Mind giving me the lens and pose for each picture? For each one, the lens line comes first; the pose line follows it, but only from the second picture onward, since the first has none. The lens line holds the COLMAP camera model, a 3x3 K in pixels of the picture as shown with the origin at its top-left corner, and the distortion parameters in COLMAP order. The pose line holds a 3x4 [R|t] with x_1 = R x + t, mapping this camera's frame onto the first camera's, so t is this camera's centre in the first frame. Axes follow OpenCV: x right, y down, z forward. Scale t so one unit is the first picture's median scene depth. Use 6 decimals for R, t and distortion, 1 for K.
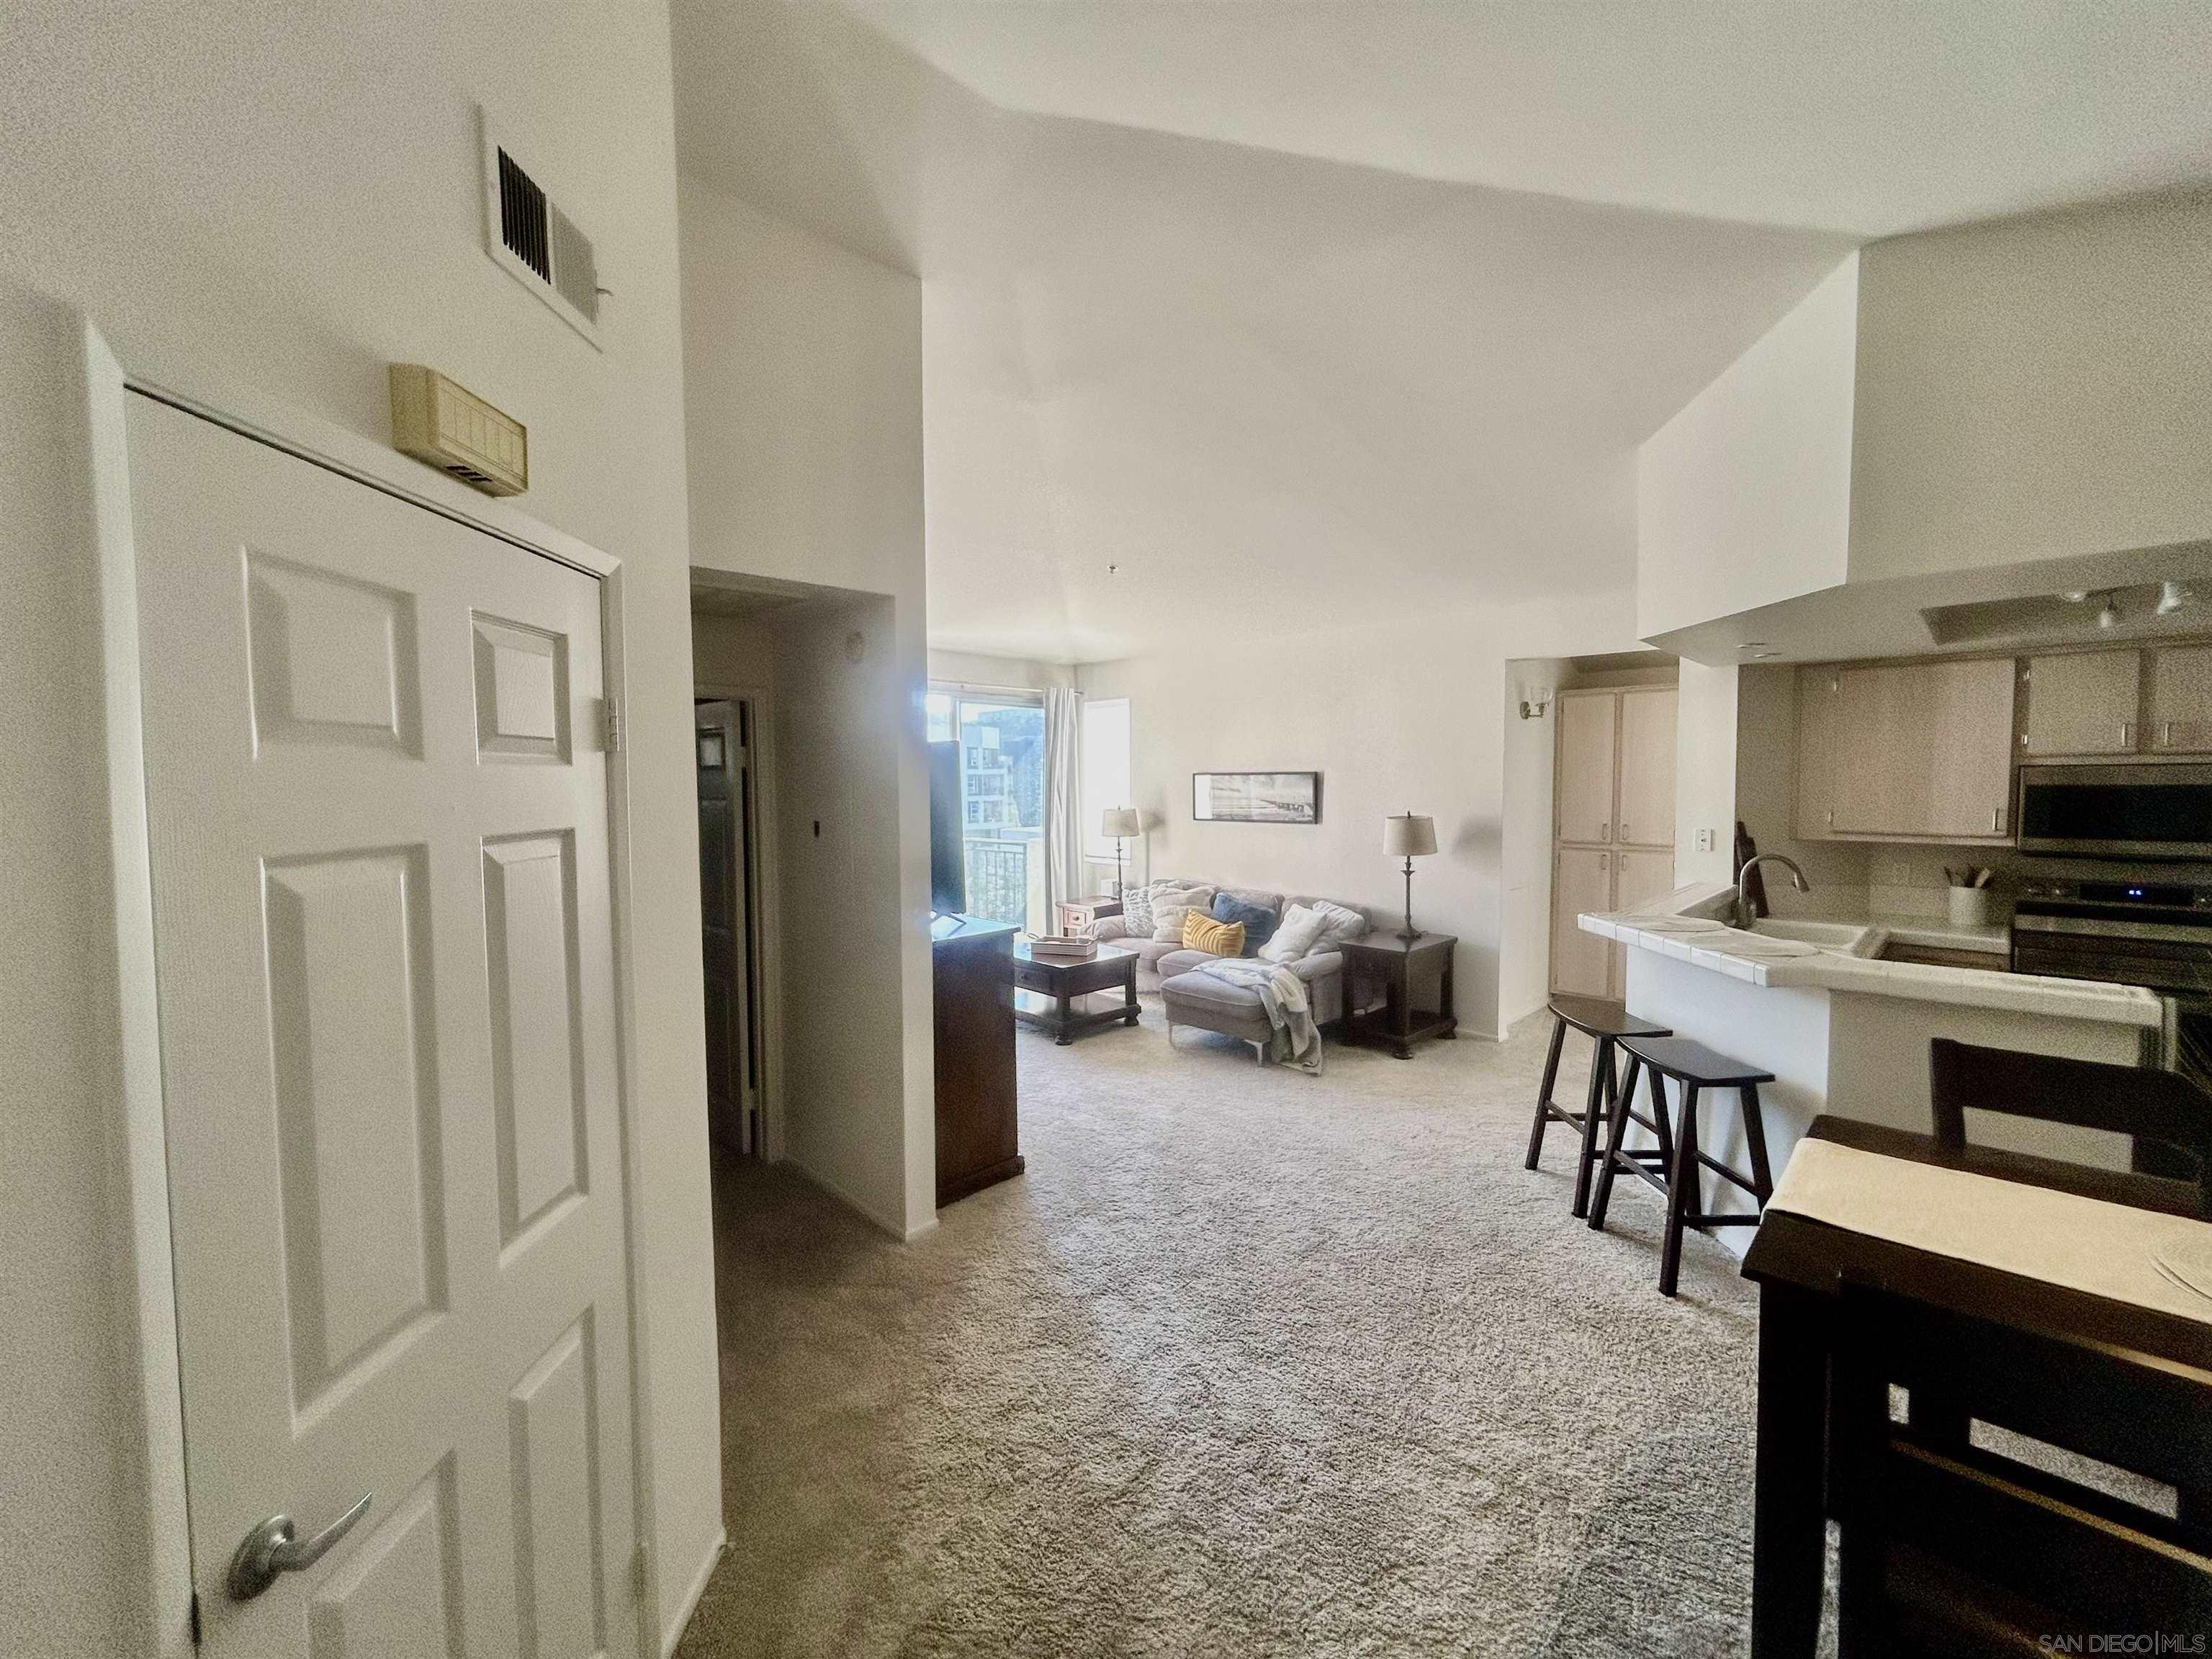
lens RADIAL K [[906.0, 0, 1106.0], [0, 906.0, 829.5], [0, 0, 1]] dist [-0.000767, -0.000175]
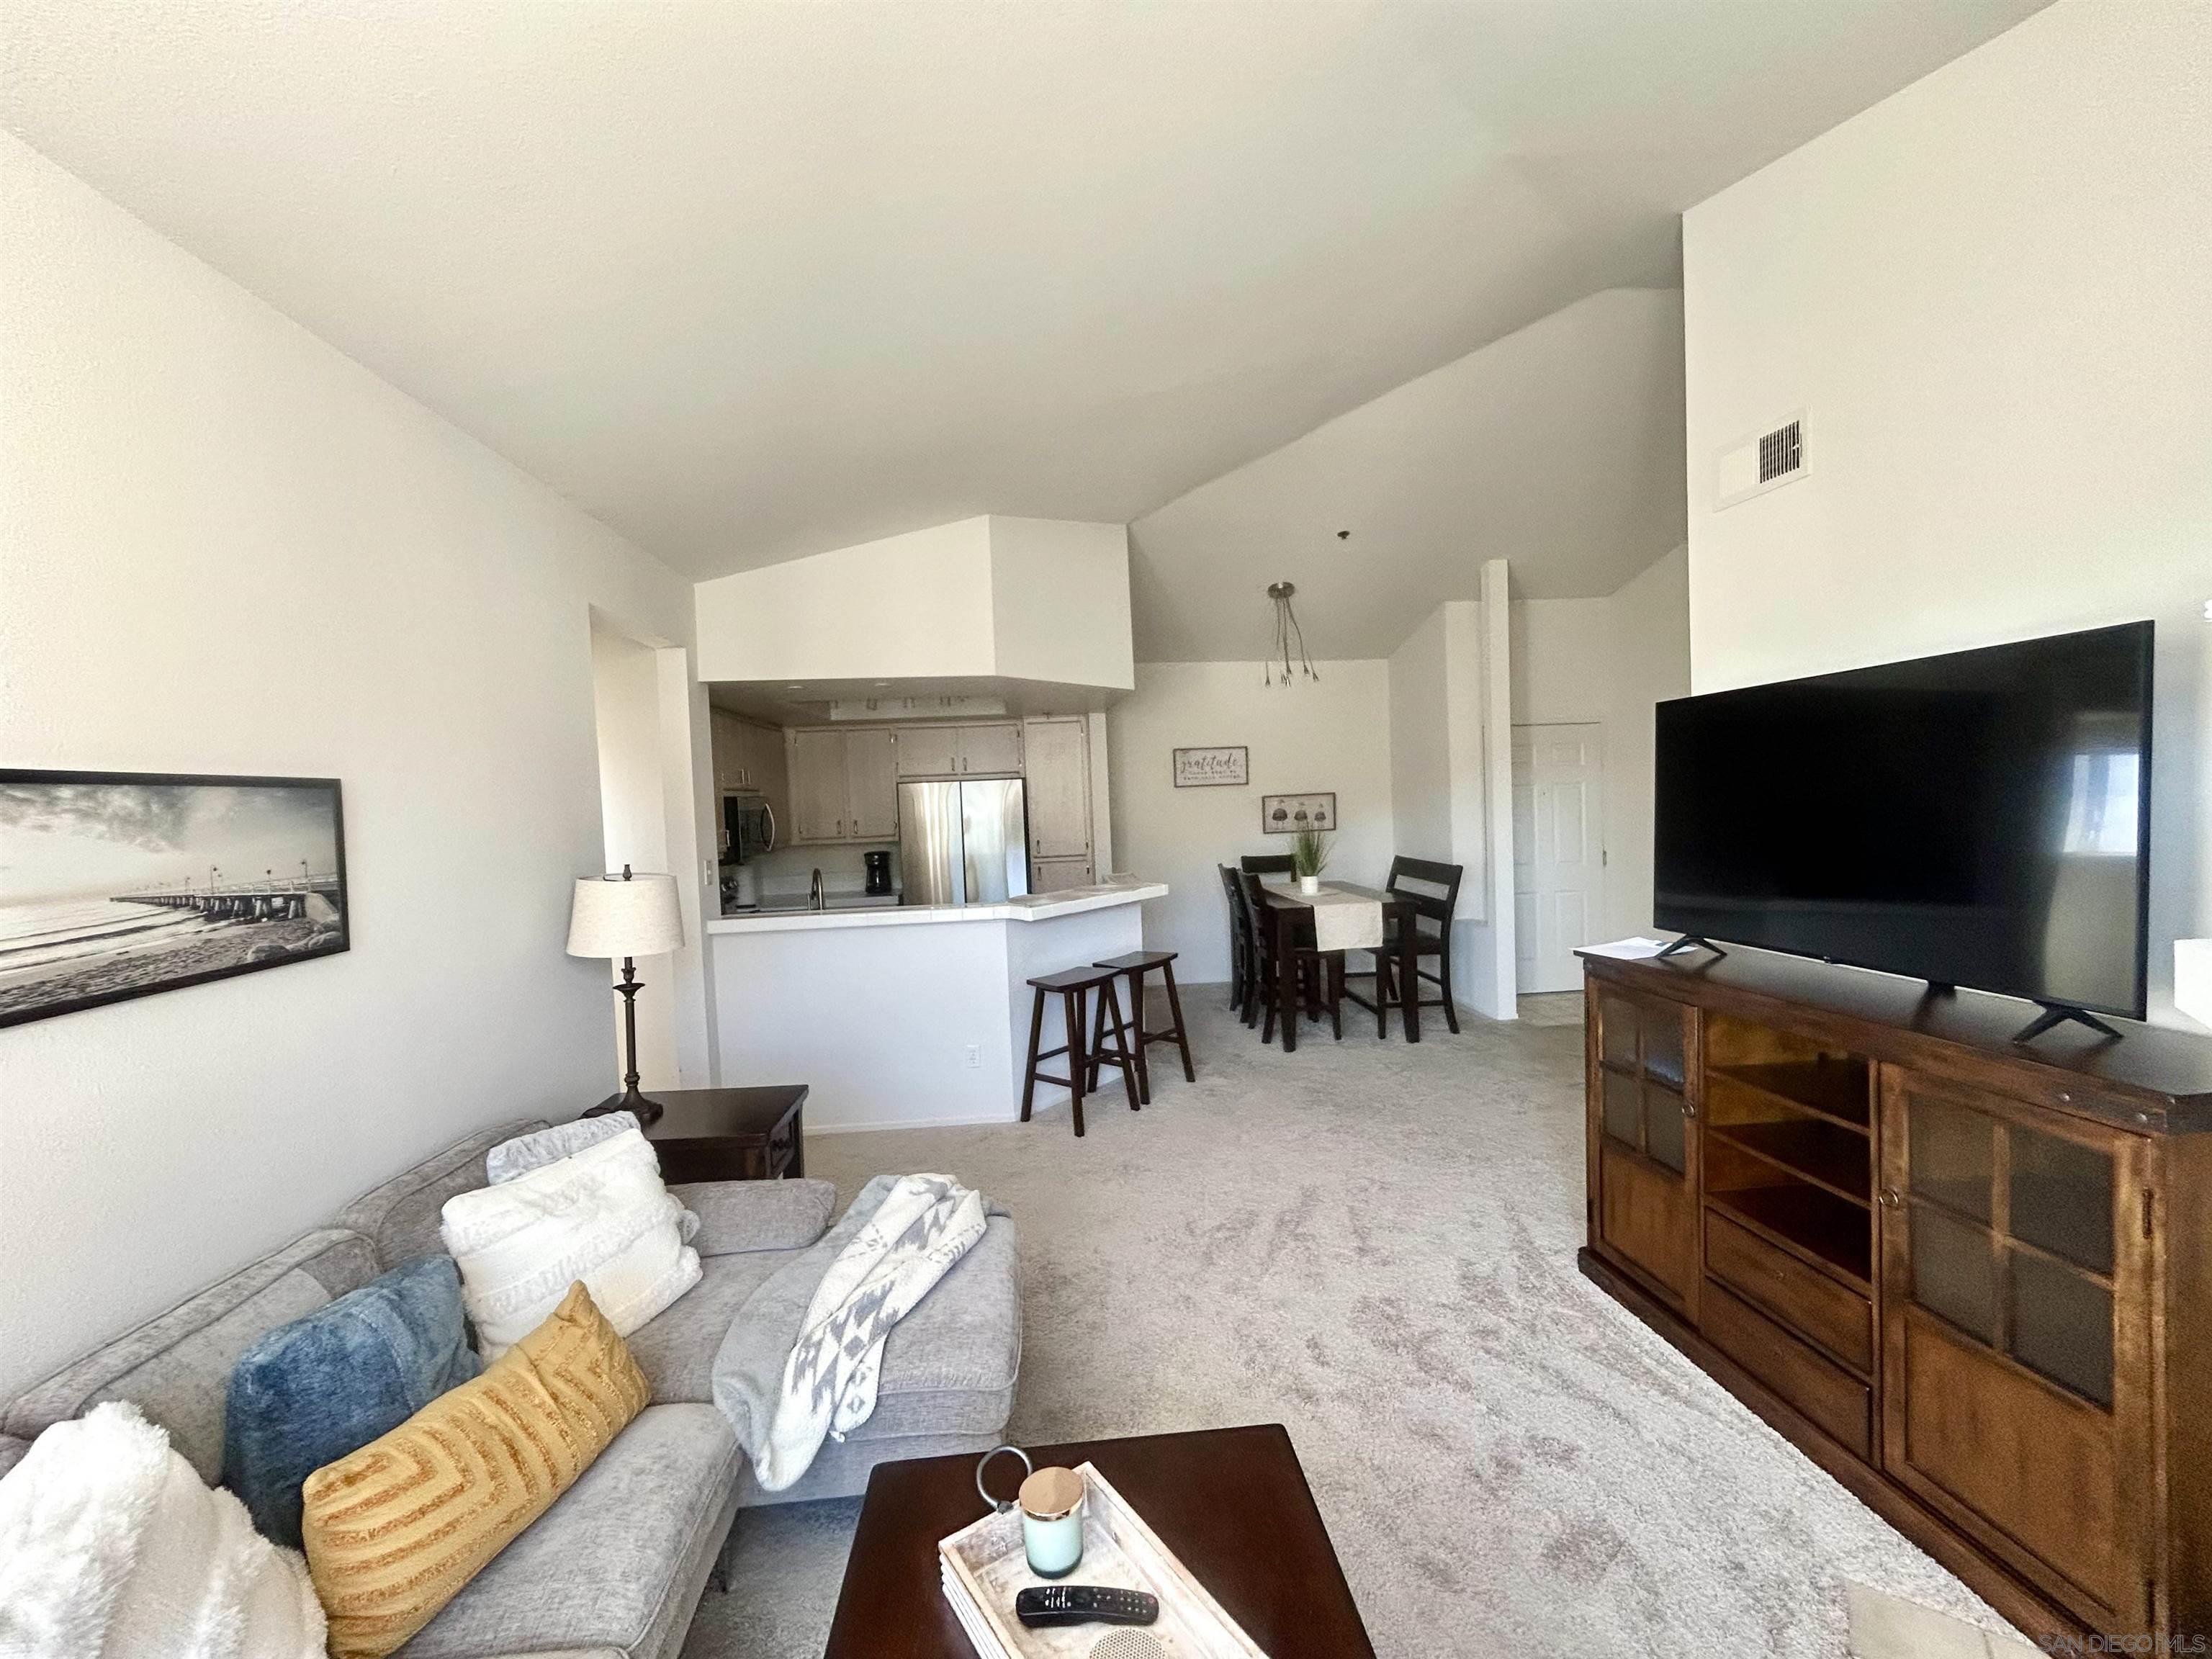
lens RADIAL K [[906.0, 0, 1106.0], [0, 906.0, 829.5], [0, 0, 1]] dist [-0.000767, -0.000175]
pose [[-0.766295, 0.016369, 0.642280, -0.261819], [0.084161, 0.993619, 0.075088, -0.076517], [-0.636953, 0.111595, -0.762783, 1.688031]]
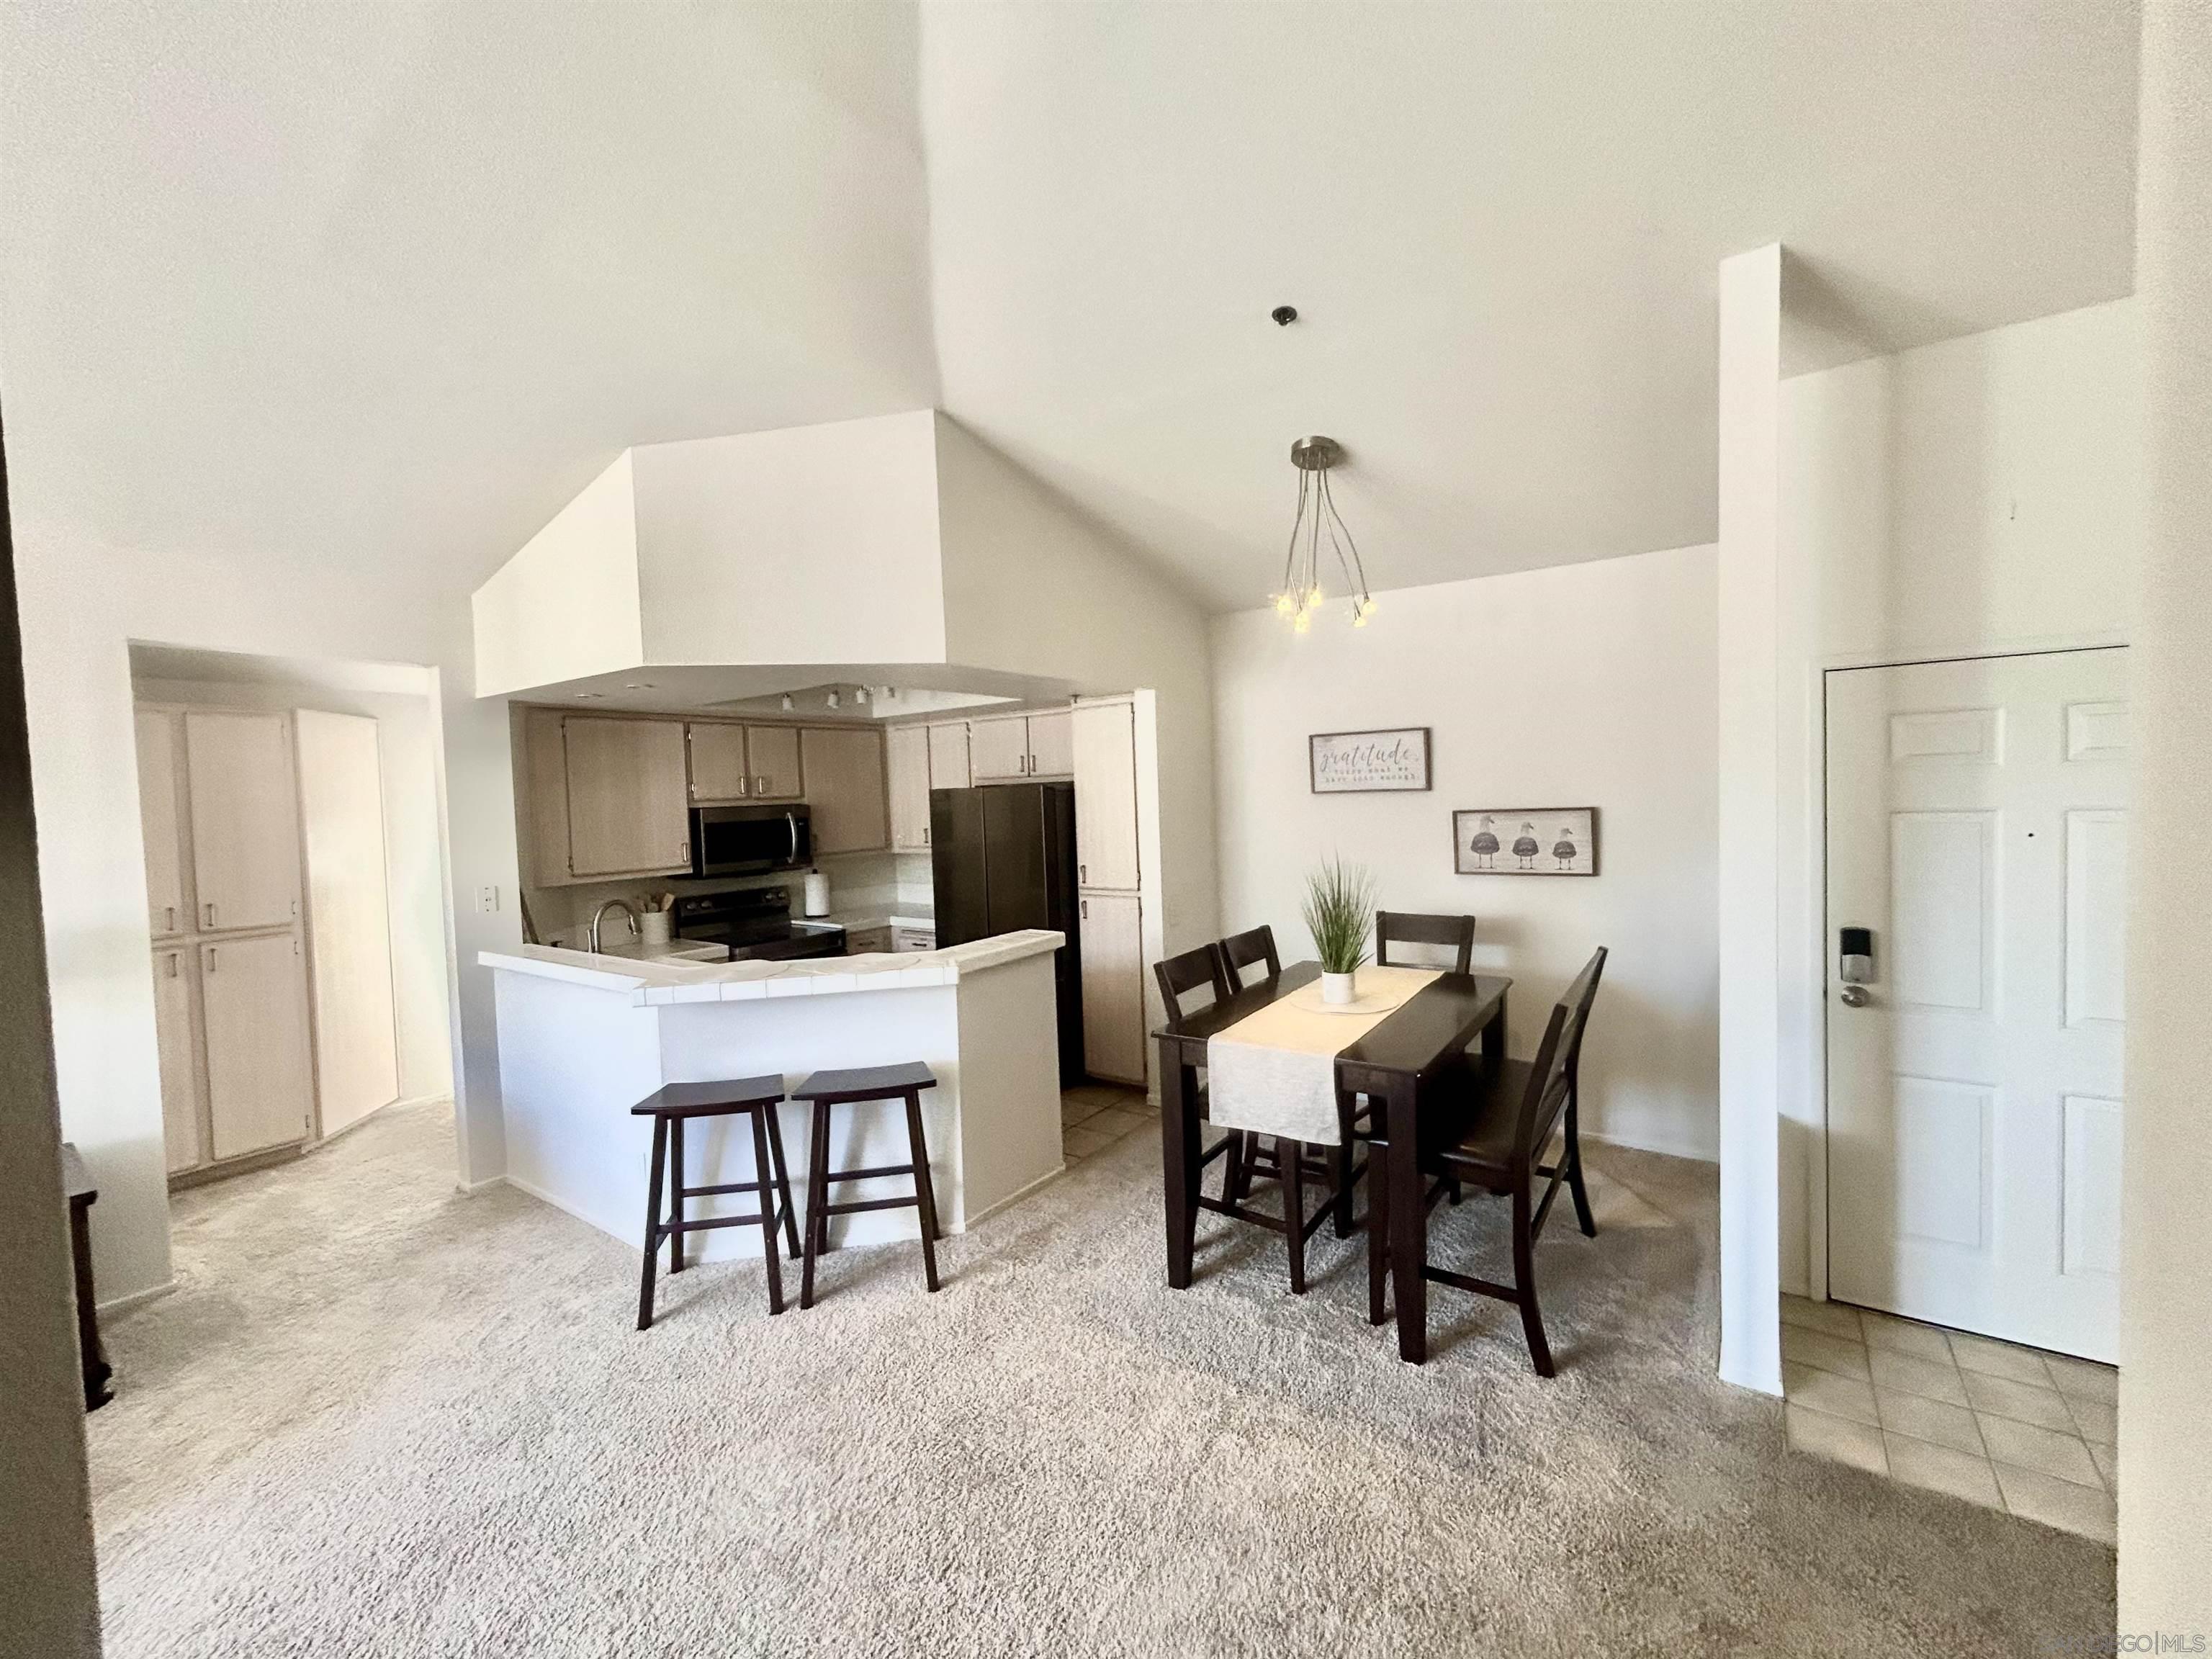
lens RADIAL K [[906.0, 0, 1106.0], [0, 906.0, 829.5], [0, 0, 1]] dist [-0.000767, -0.000175]
pose [[-0.175153, -0.026626, 0.984181, -0.322876], [0.093211, 0.994696, 0.043499, -0.041568], [-0.980119, 0.099356, -0.171742, 0.649620]]
